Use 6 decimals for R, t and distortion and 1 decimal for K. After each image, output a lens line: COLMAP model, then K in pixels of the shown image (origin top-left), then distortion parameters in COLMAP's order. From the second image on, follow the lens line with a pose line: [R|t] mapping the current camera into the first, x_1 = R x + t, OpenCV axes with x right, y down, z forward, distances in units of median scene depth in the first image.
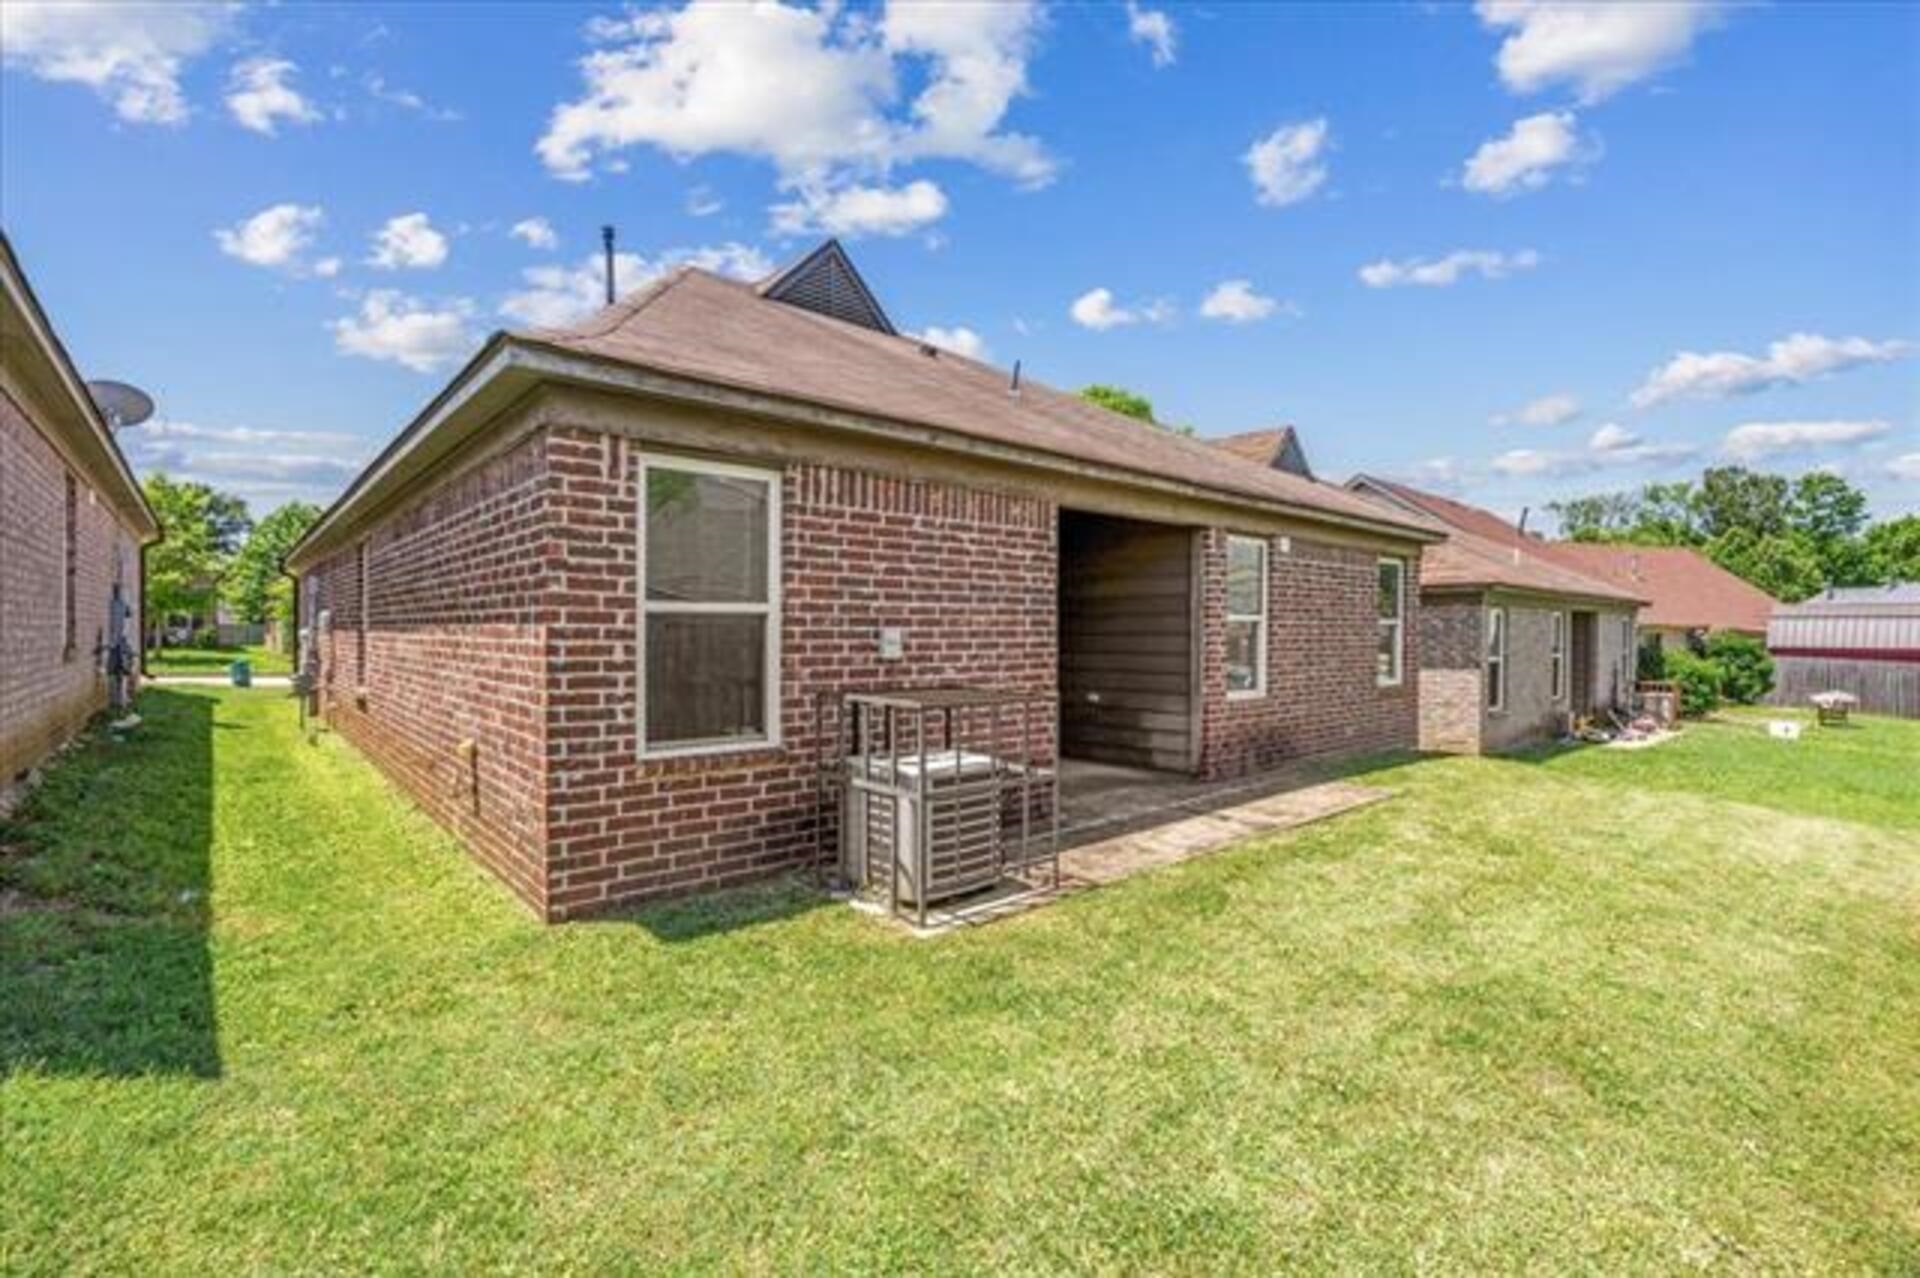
lens RADIAL K [[828.2, 0, 955.9], [0, 828.2, 638.6], [0, 0, 1]] dist [0.000264, 0.000000]
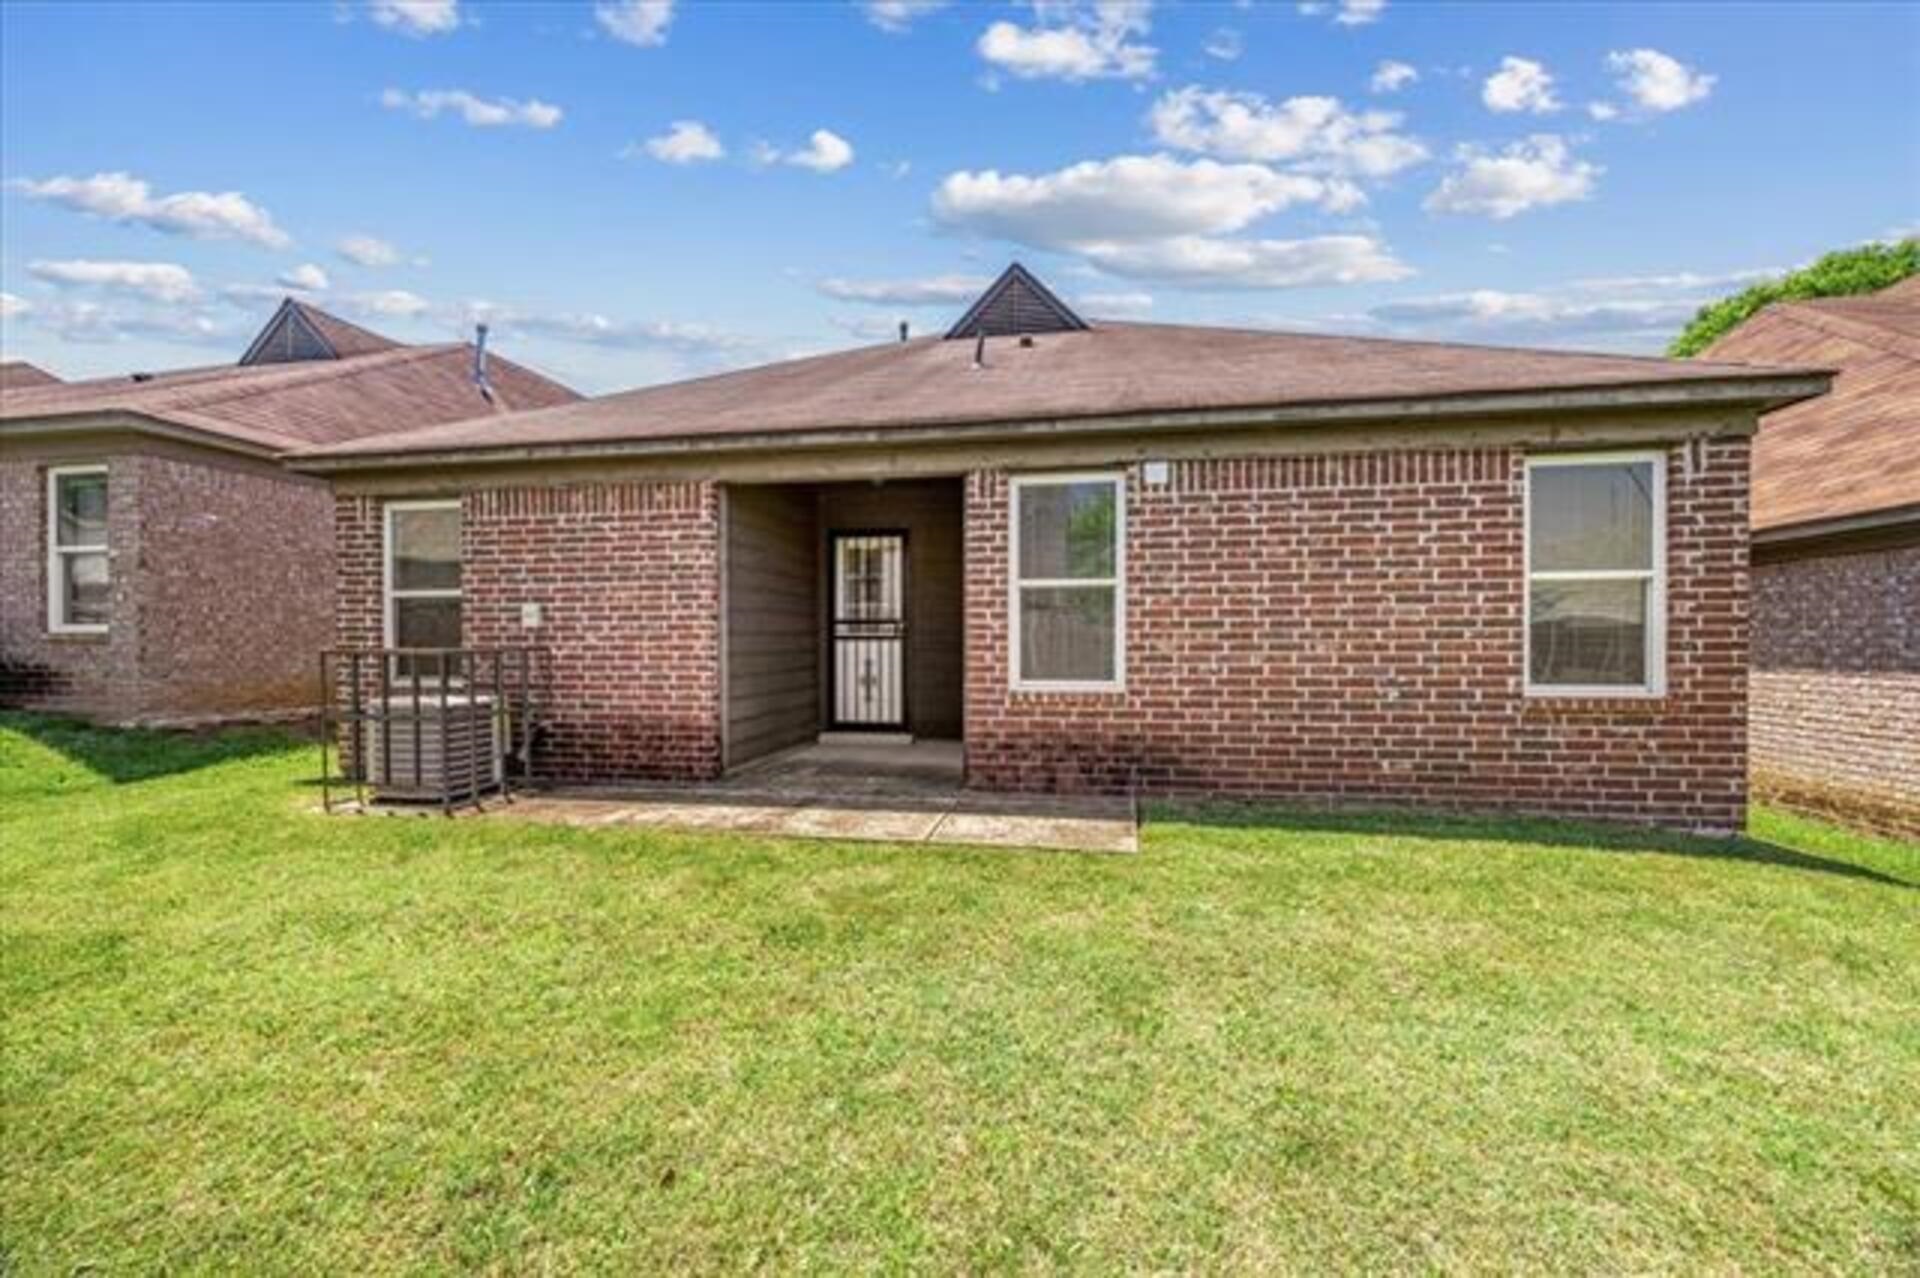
lens RADIAL K [[757.8, 0, 968.9], [0, 757.8, 648.6], [0, 0, 1]] dist [-0.001495, -0.000022]
pose [[0.627801, 0.007812, -0.778335, 1.178967], [-0.003335, 0.999967, 0.007346, 0.042738], [0.778367, -0.002016, 0.627806, 0.717876]]
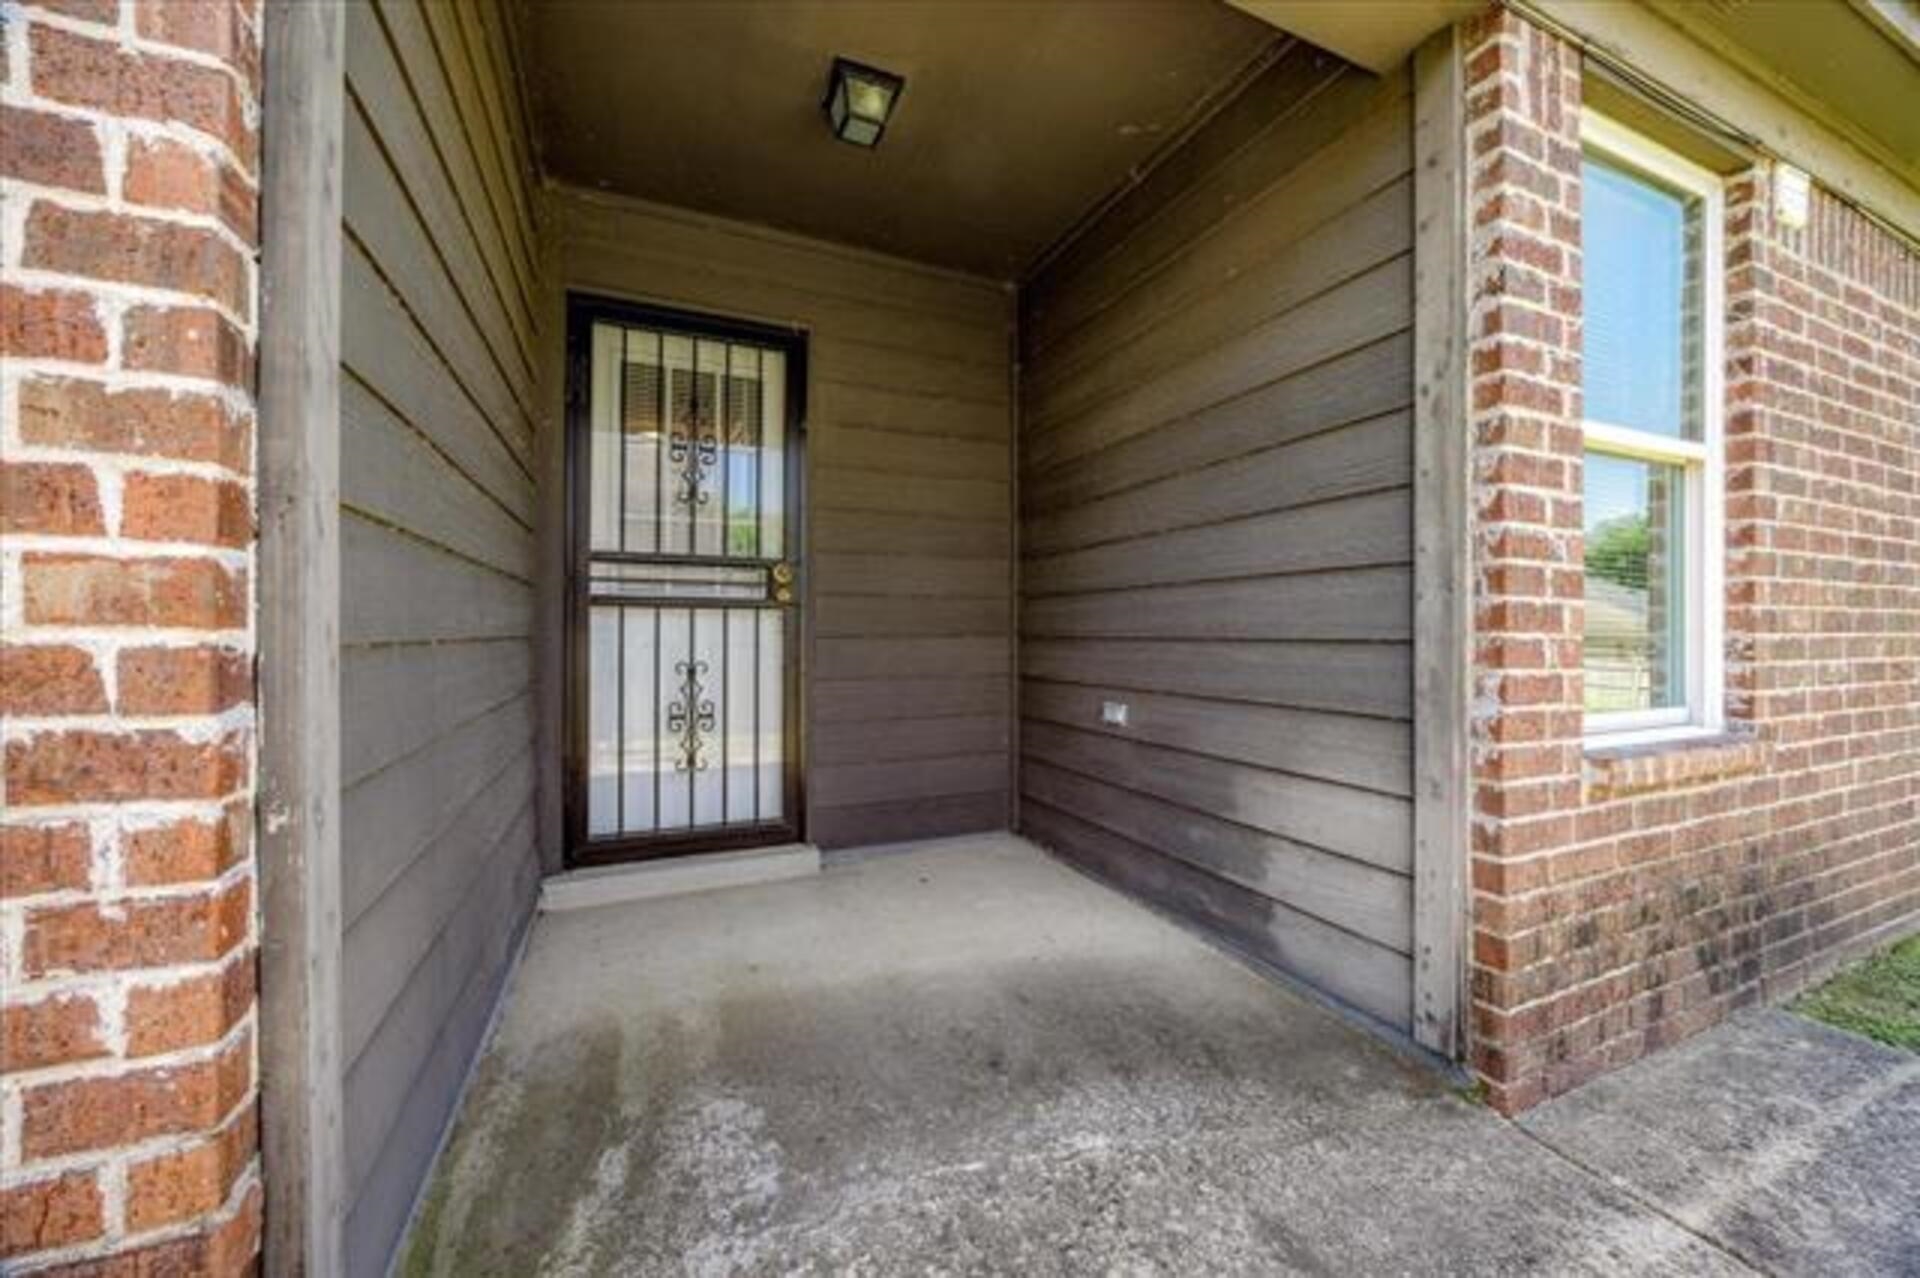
lens RADIAL K [[736.0, 0, 966.0], [0, 736.0, 625.7], [0, 0, 1]] dist [-0.000677, 0.000191]
pose [[0.959014, -0.002858, -0.283344, 0.293532], [-0.001992, 0.999856, -0.016830, 0.057405], [0.283352, 0.016704, 0.958871, 1.016454]]
